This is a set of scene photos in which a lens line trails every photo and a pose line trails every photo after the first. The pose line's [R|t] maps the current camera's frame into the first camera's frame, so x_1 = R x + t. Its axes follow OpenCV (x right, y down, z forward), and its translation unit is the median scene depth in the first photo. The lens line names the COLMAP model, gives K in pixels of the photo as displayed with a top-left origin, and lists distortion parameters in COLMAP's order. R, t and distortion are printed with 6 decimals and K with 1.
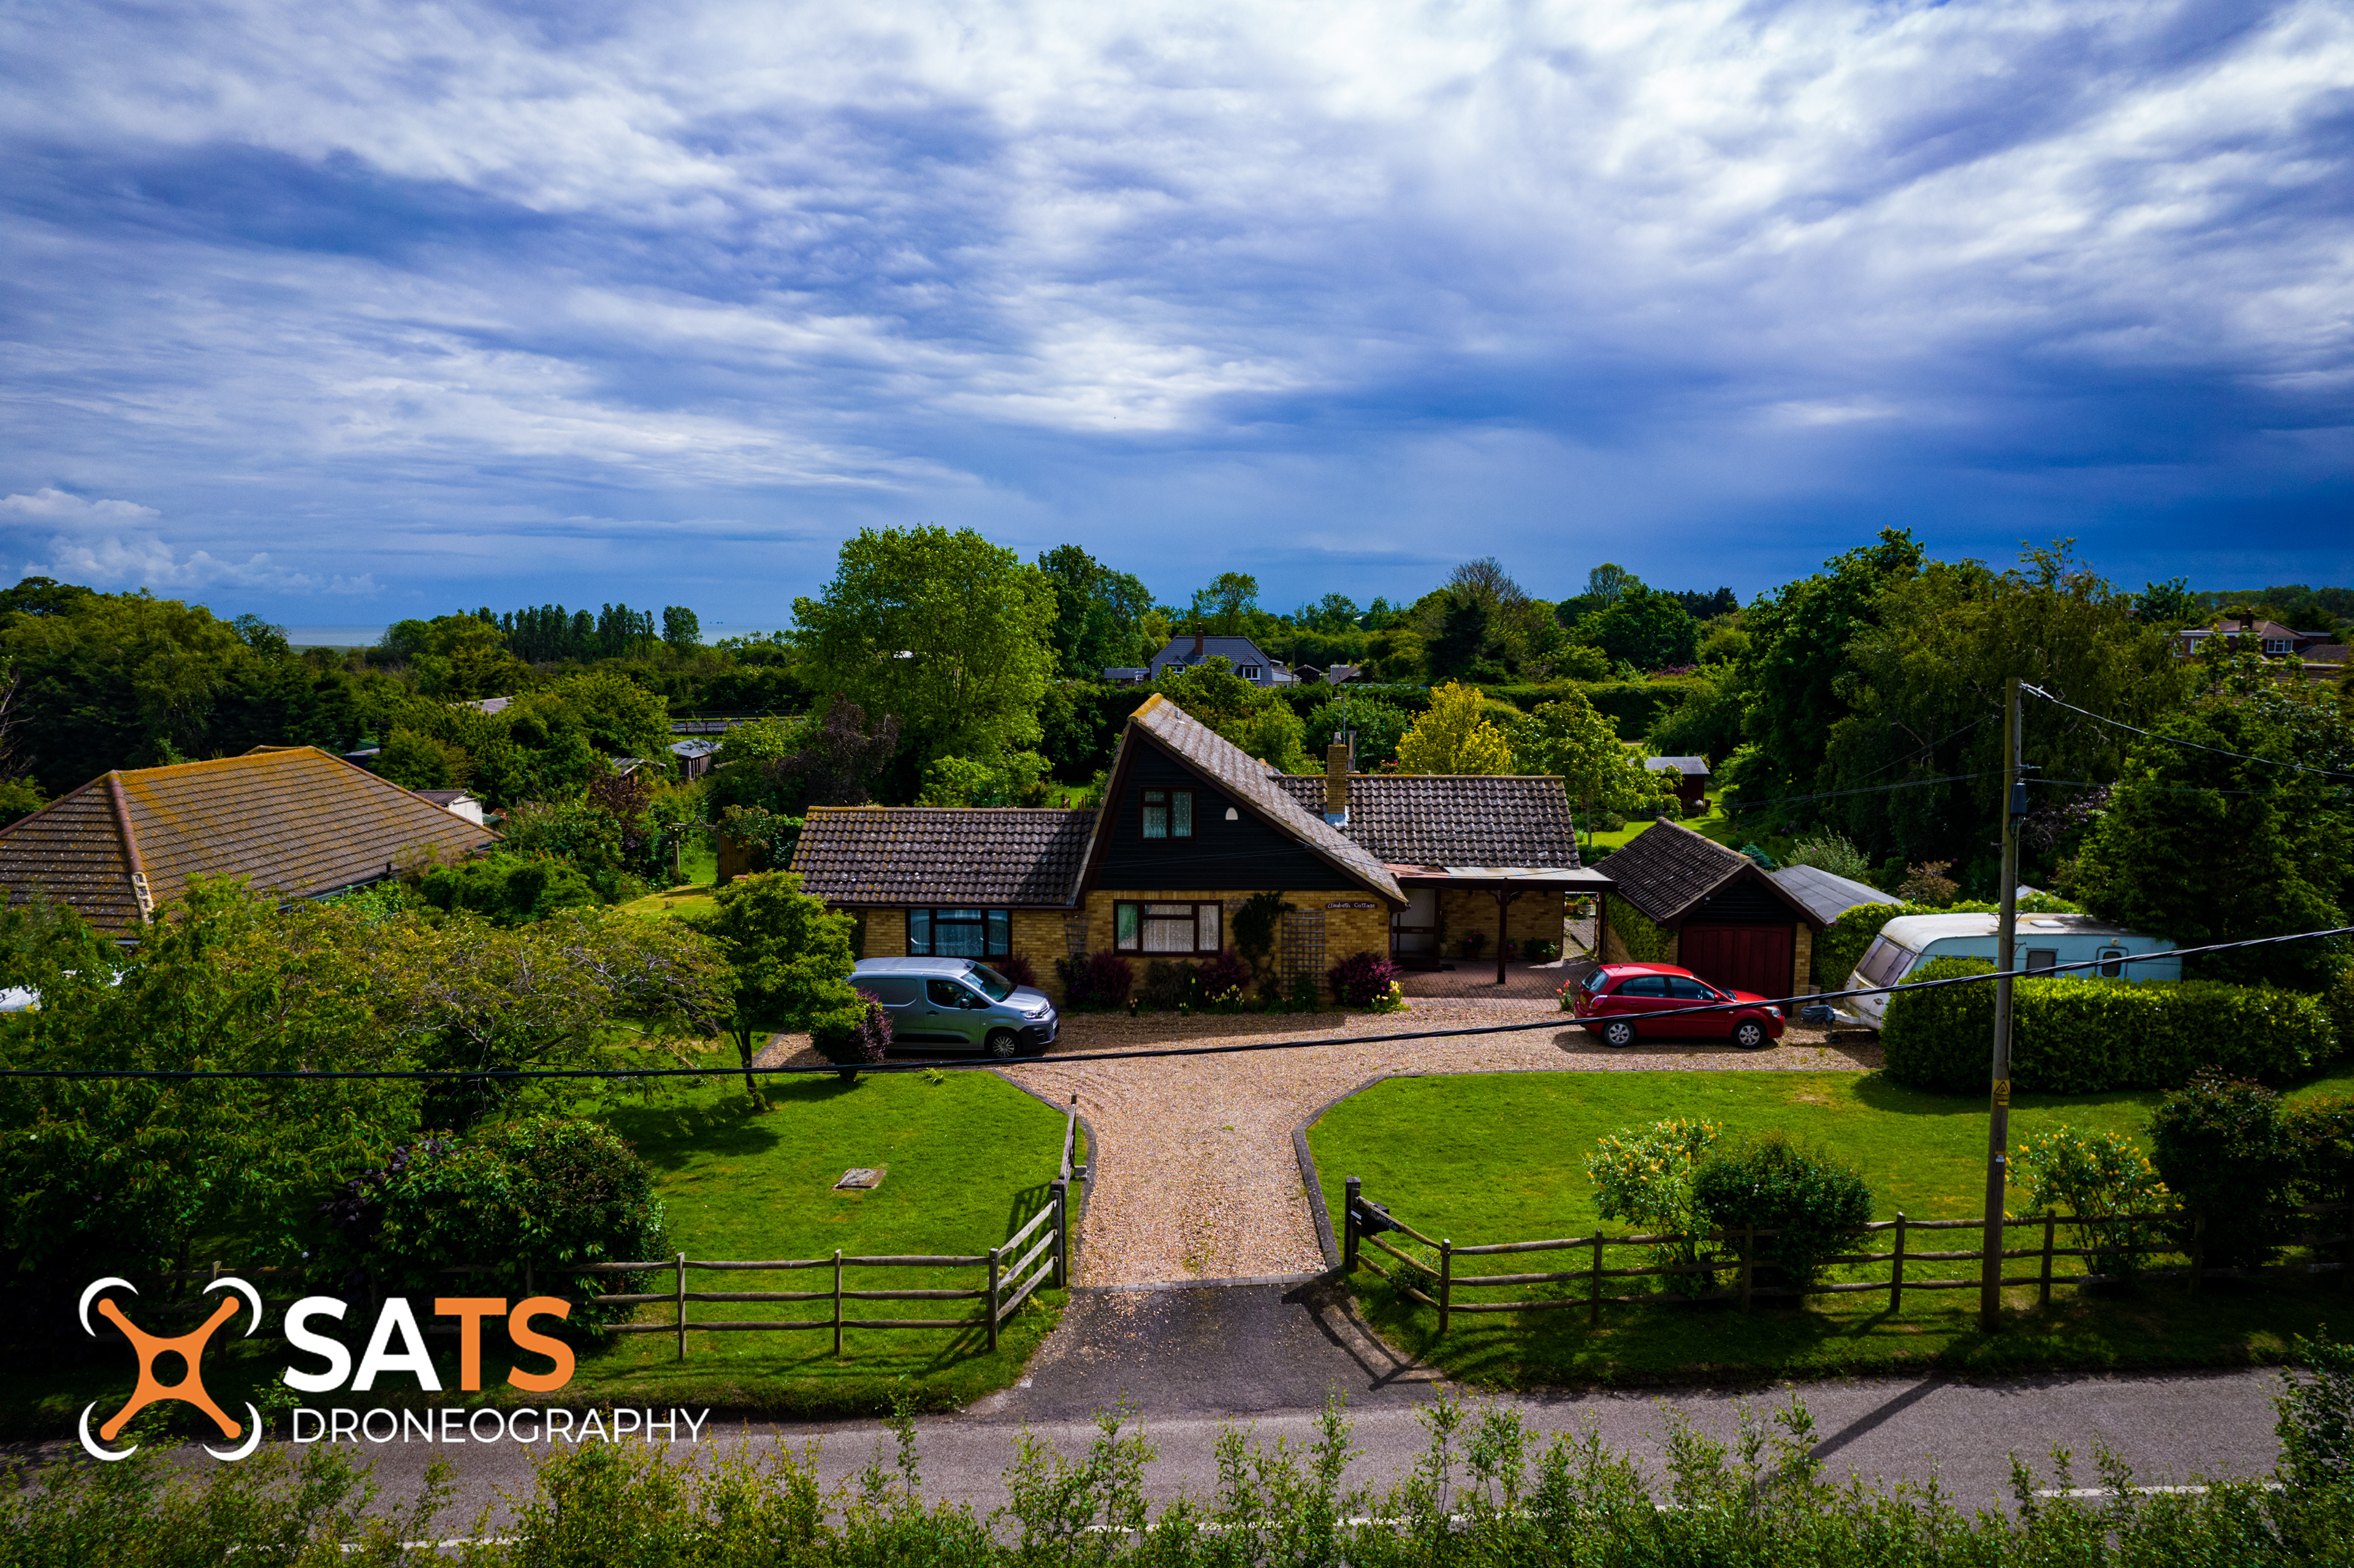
lens RADIAL K [[1509.7, 0, 1182.6], [0, 1509.7, 801.0], [0, 0, 1]] dist [-0.078744, 0.072755]
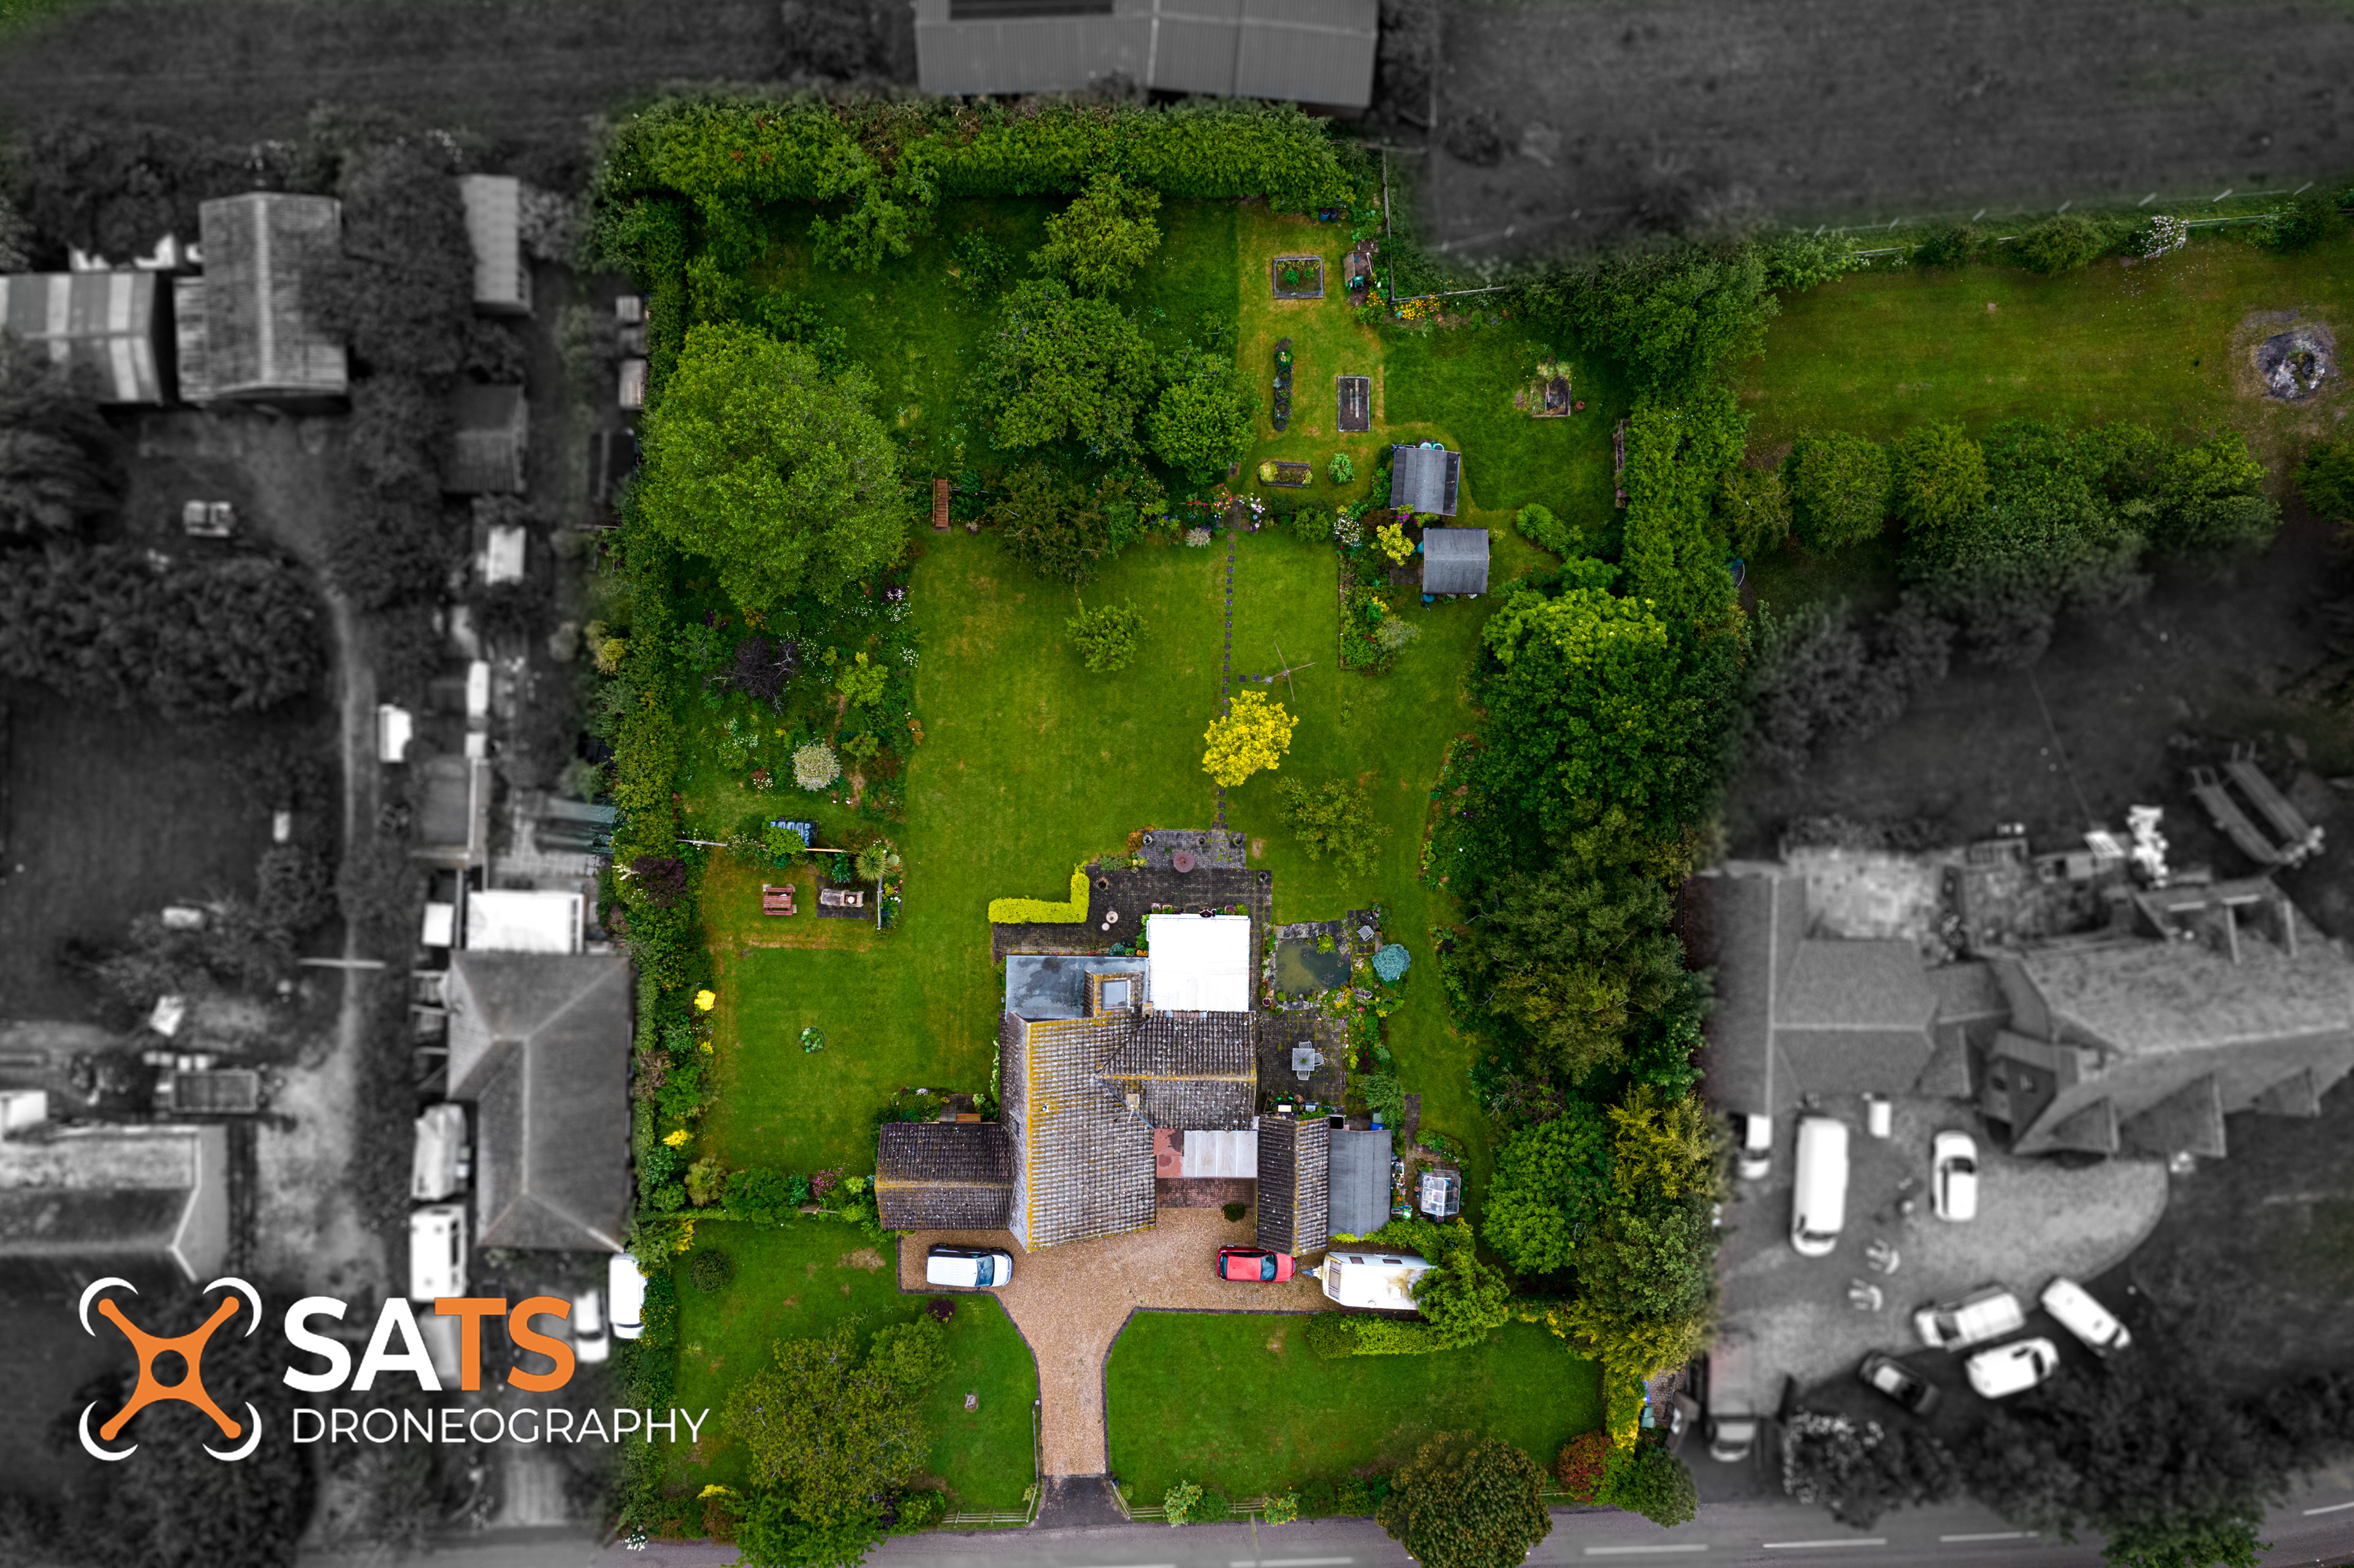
lens RADIAL K [[1509.7, 0, 1182.6], [0, 1509.7, 801.0], [0, 0, 1]] dist [-0.078744, 0.072755]
pose [[0.999538, -0.029374, 0.007853, 0.191059], [-0.004624, 0.108399, 0.994097, -2.273340], [-0.030051, -0.993673, 0.108213, 1.384574]]
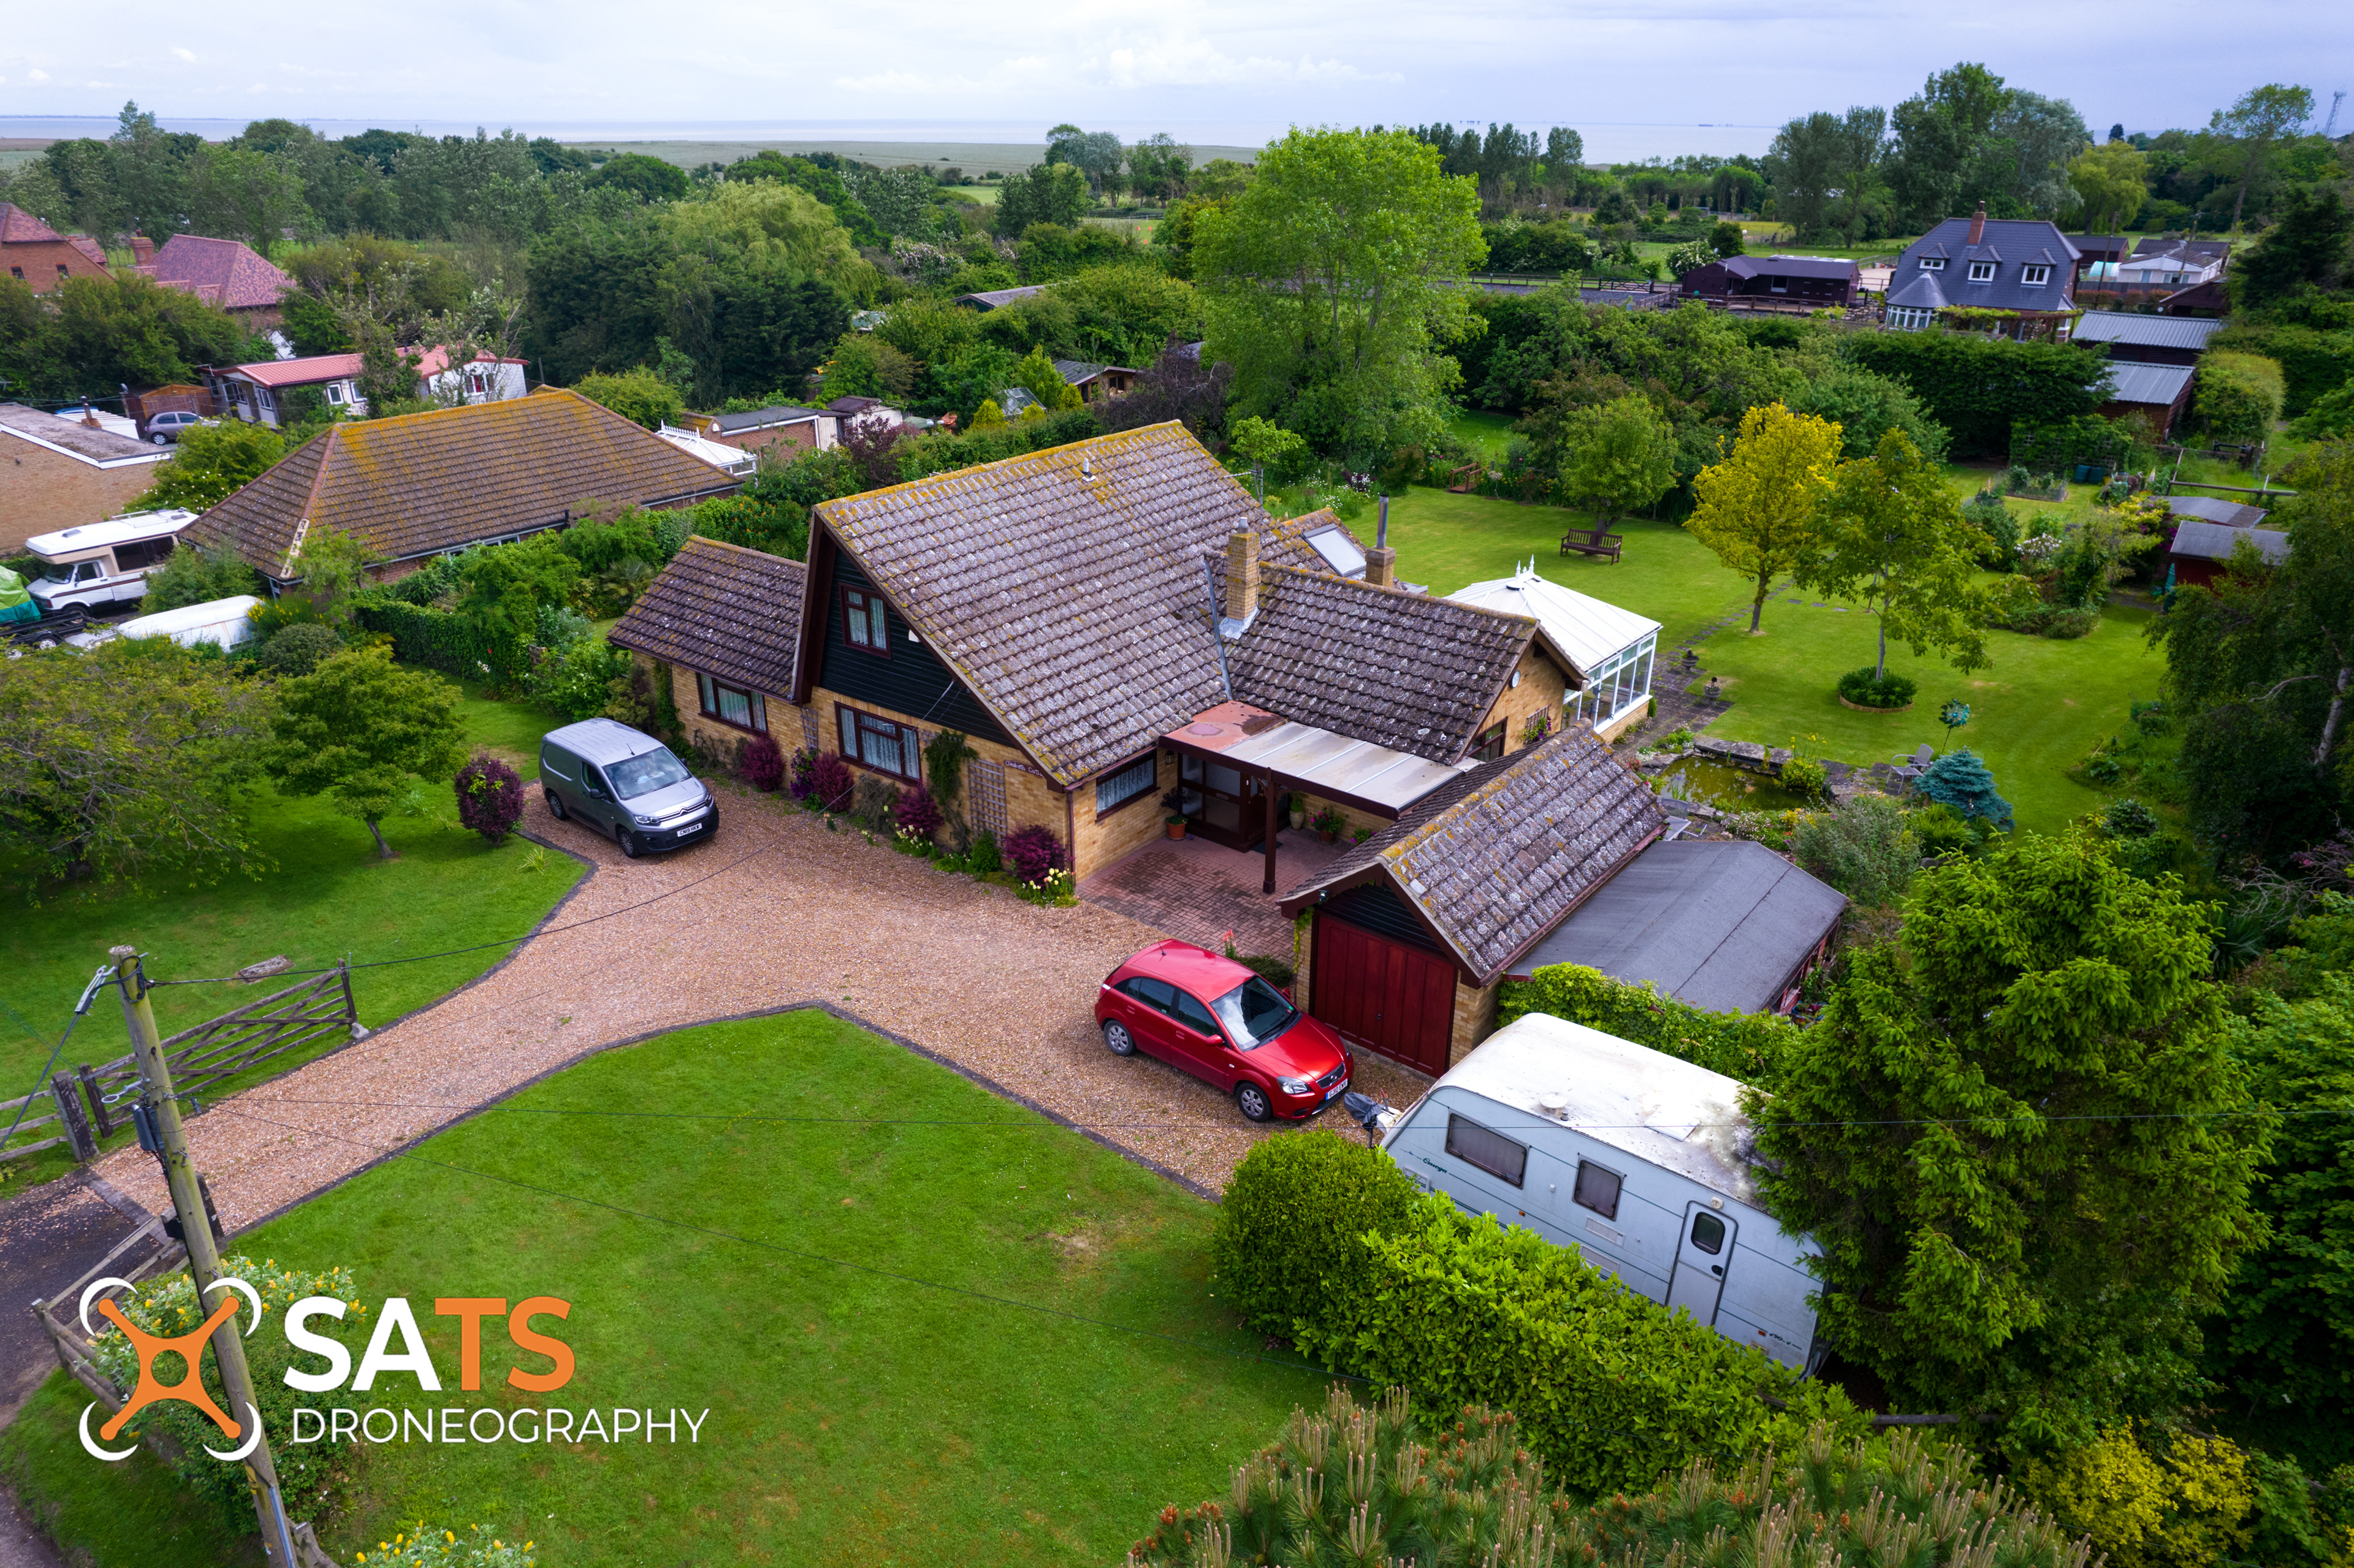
lens RADIAL K [[1509.7, 0, 1182.6], [0, 1509.7, 801.0], [0, 0, 1]] dist [-0.078744, 0.072755]
pose [[0.812646, 0.243389, -0.529498, 0.620615], [-0.070145, 0.942855, 0.325737, -0.188061], [0.578520, -0.227567, 0.783280, 0.401196]]
